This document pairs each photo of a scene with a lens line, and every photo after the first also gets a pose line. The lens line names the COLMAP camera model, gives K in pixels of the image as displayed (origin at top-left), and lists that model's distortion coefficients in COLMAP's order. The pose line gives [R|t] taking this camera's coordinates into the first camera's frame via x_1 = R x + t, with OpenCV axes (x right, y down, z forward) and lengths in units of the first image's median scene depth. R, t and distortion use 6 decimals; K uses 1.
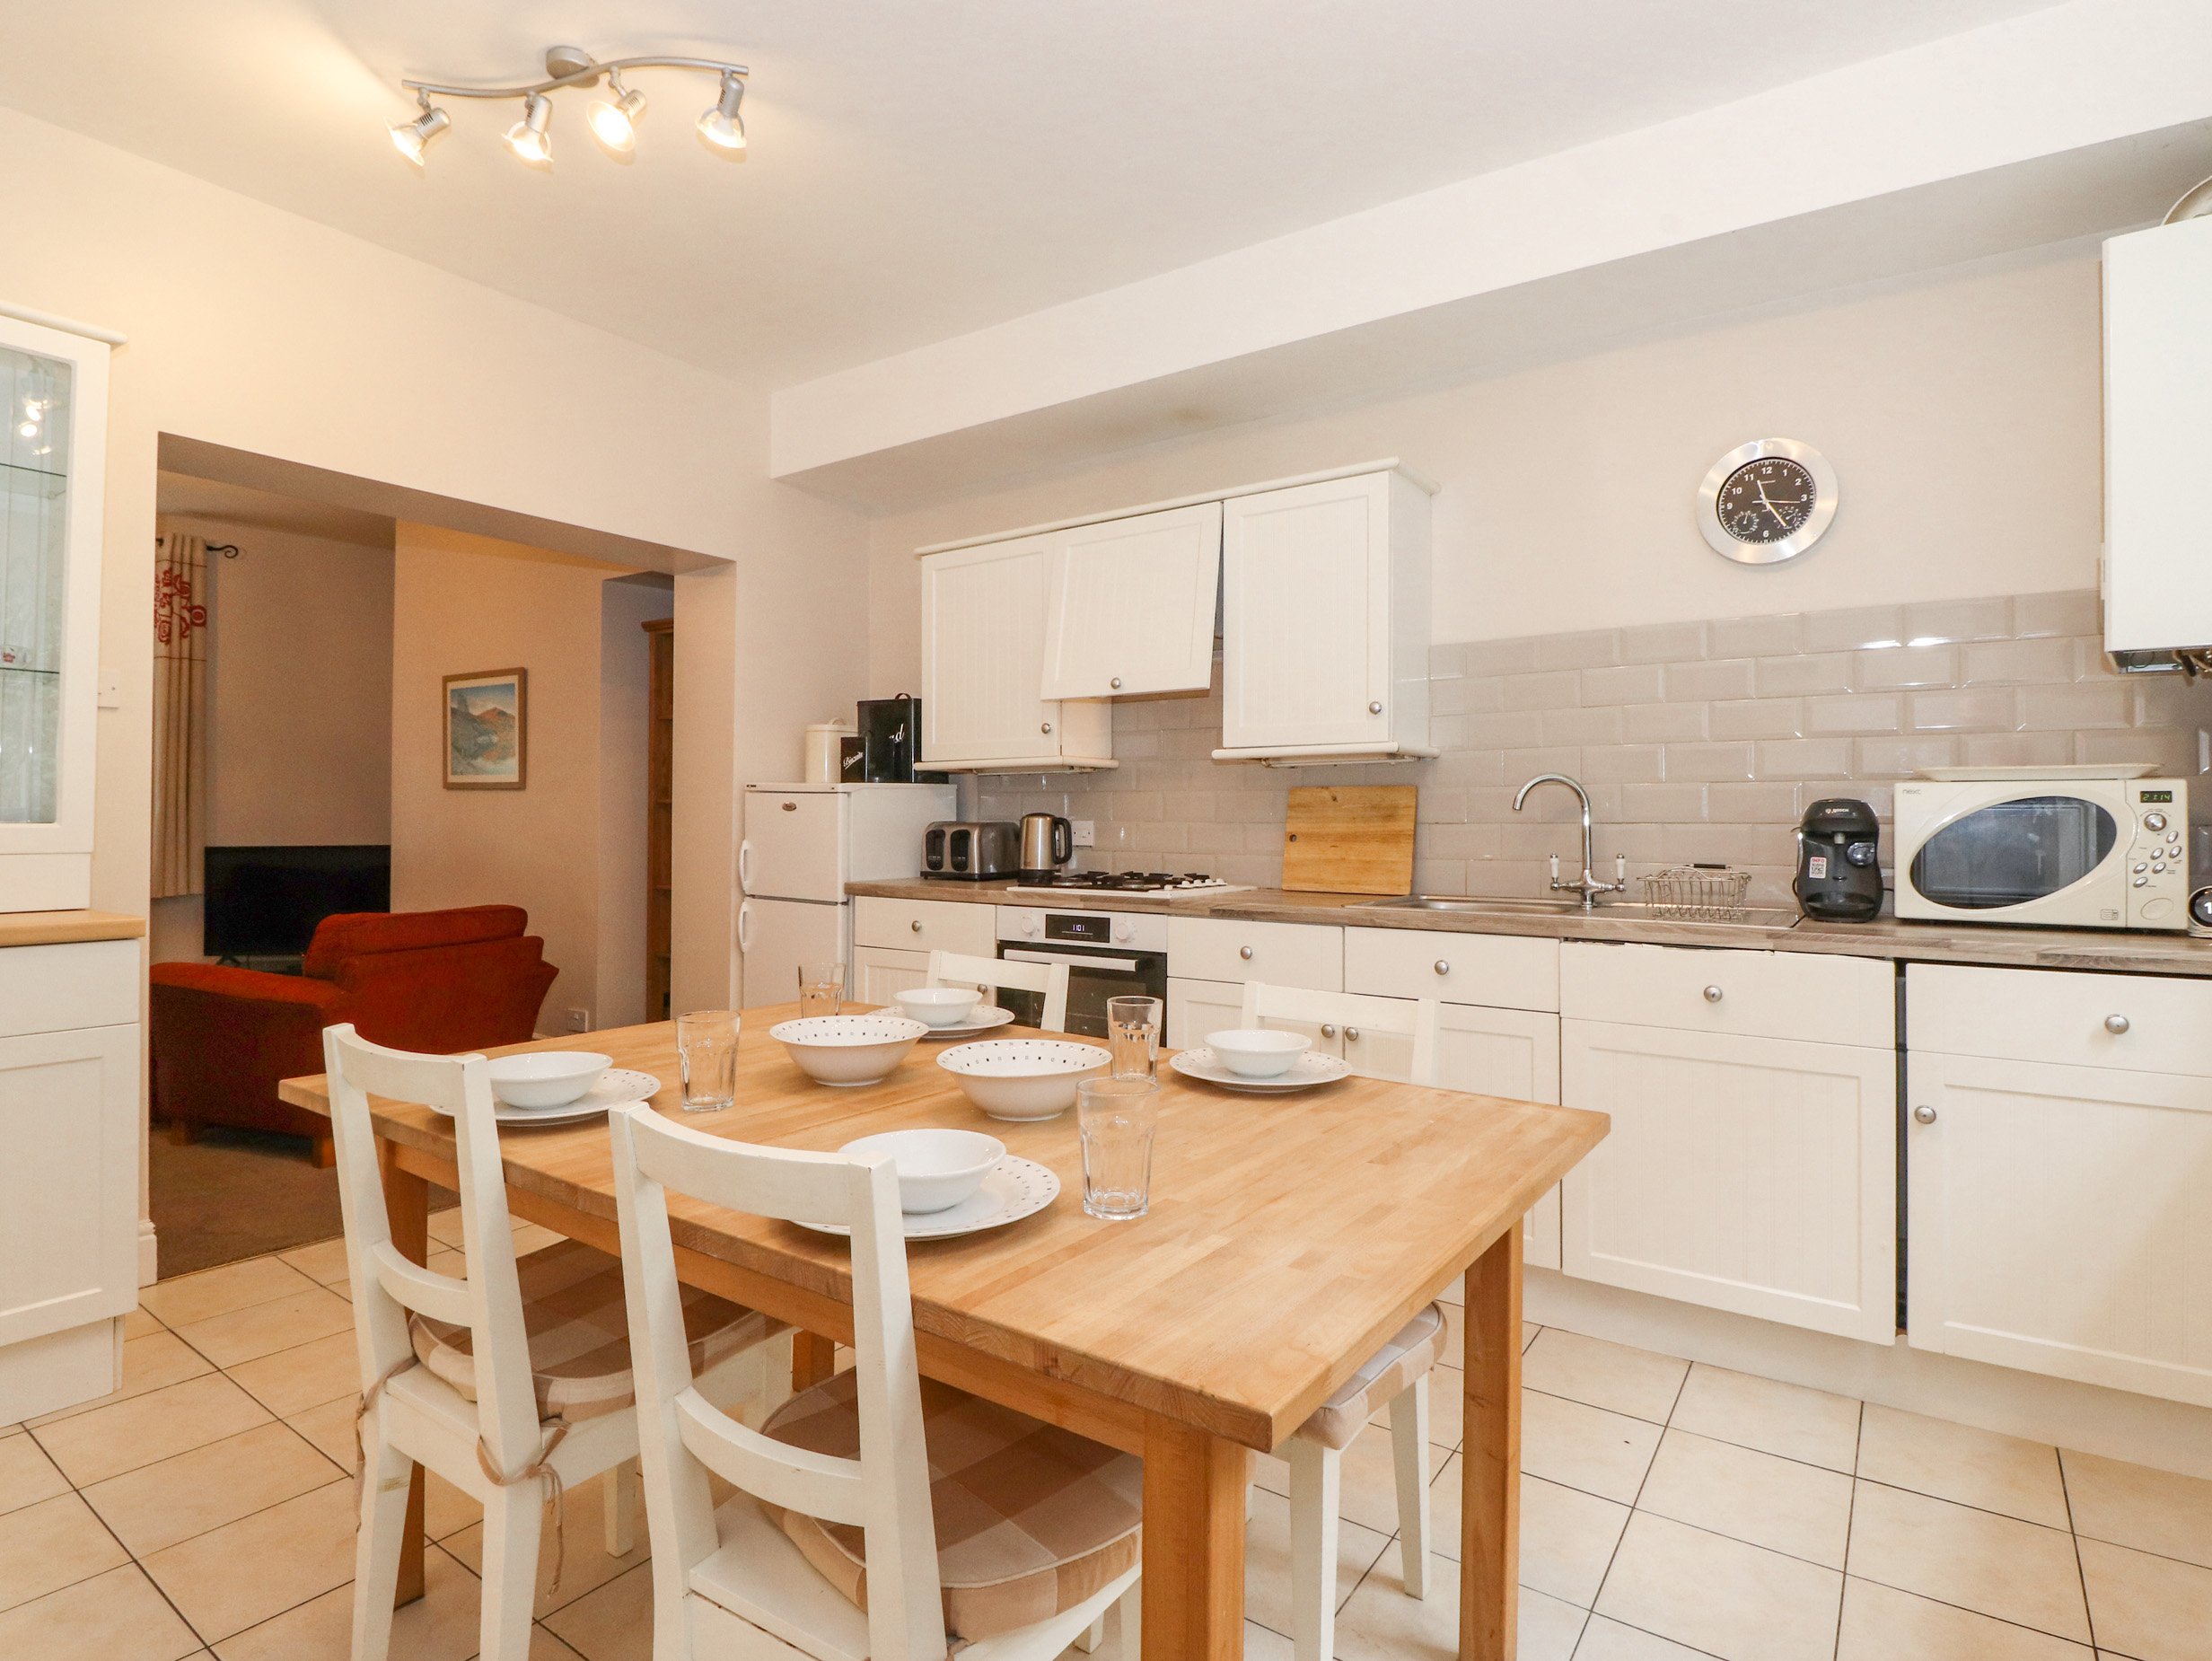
lens RADIAL K [[1152.2, 0, 1108.8], [0, 1152.2, 799.7], [0, 0, 1]] dist [0.003947, -0.016824]
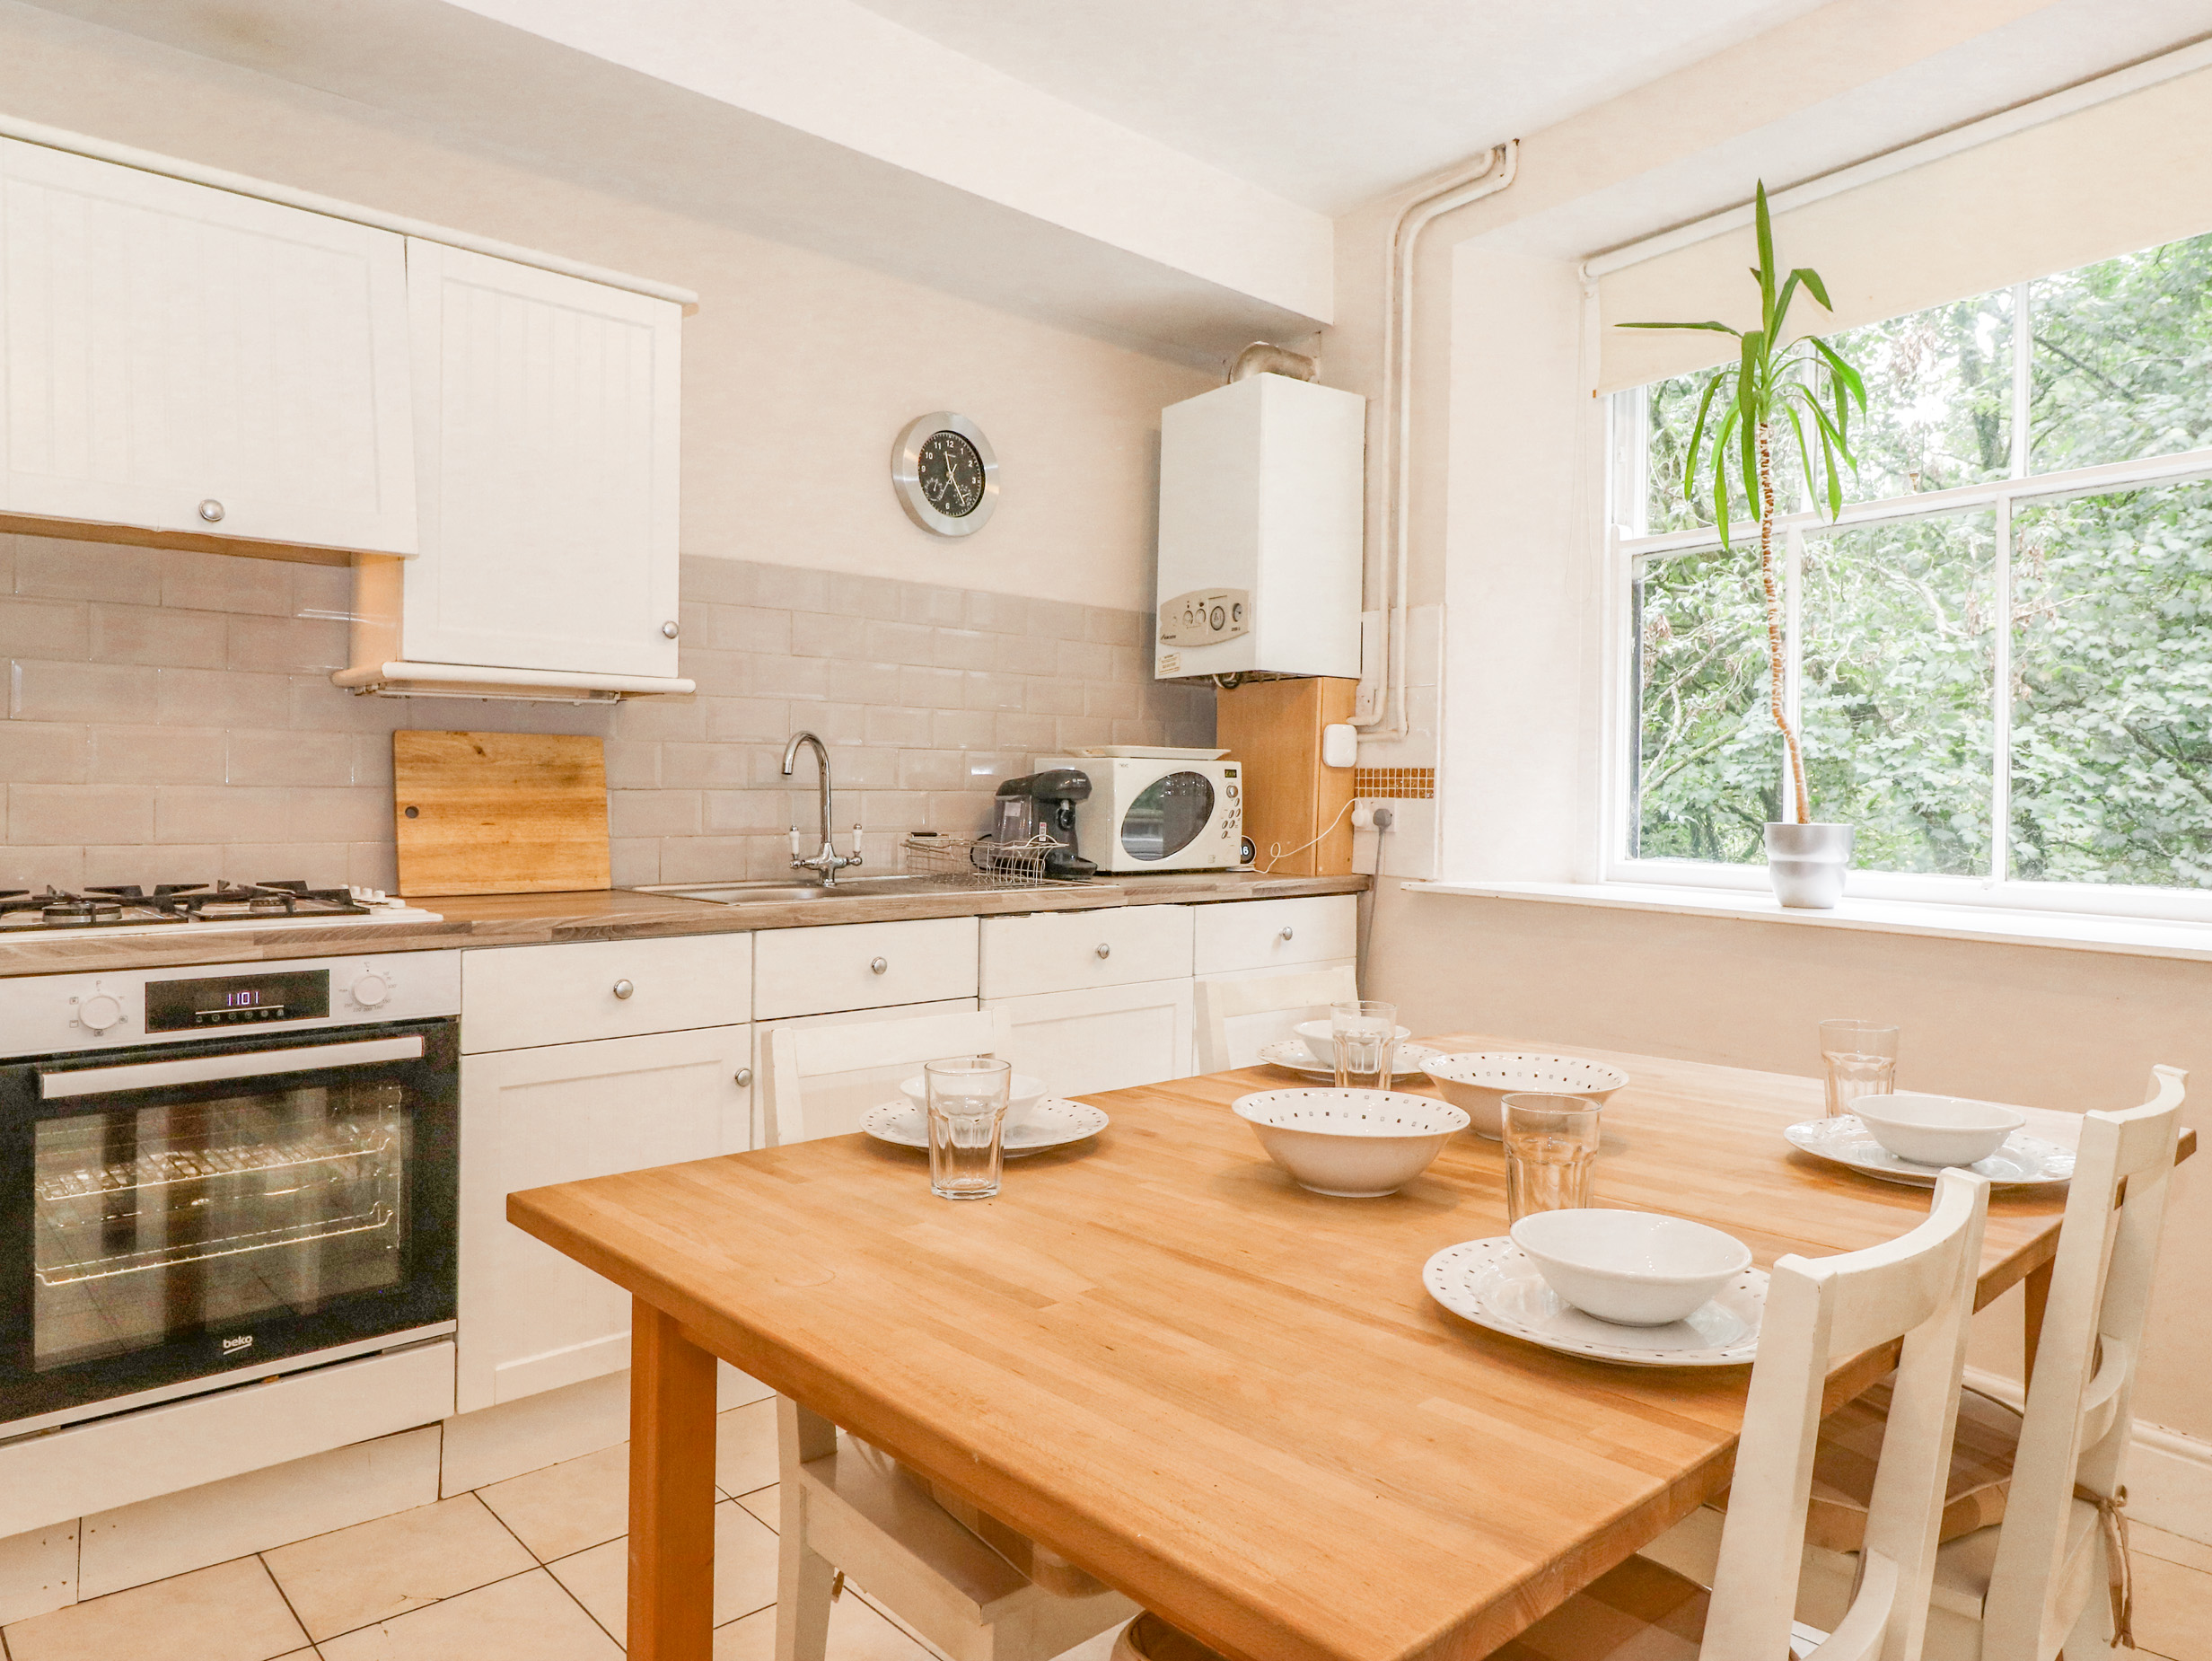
lens RADIAL K [[1429.8, 0, 1106.7], [0, 1429.8, 786.1], [0, 0, 1]] dist [-0.001915, -0.000473]
pose [[0.219236, 0.003236, 0.975666, -0.524401], [-0.025577, 0.999670, 0.002432, 0.008075], [-0.975337, -0.025488, 0.219247, 0.483263]]
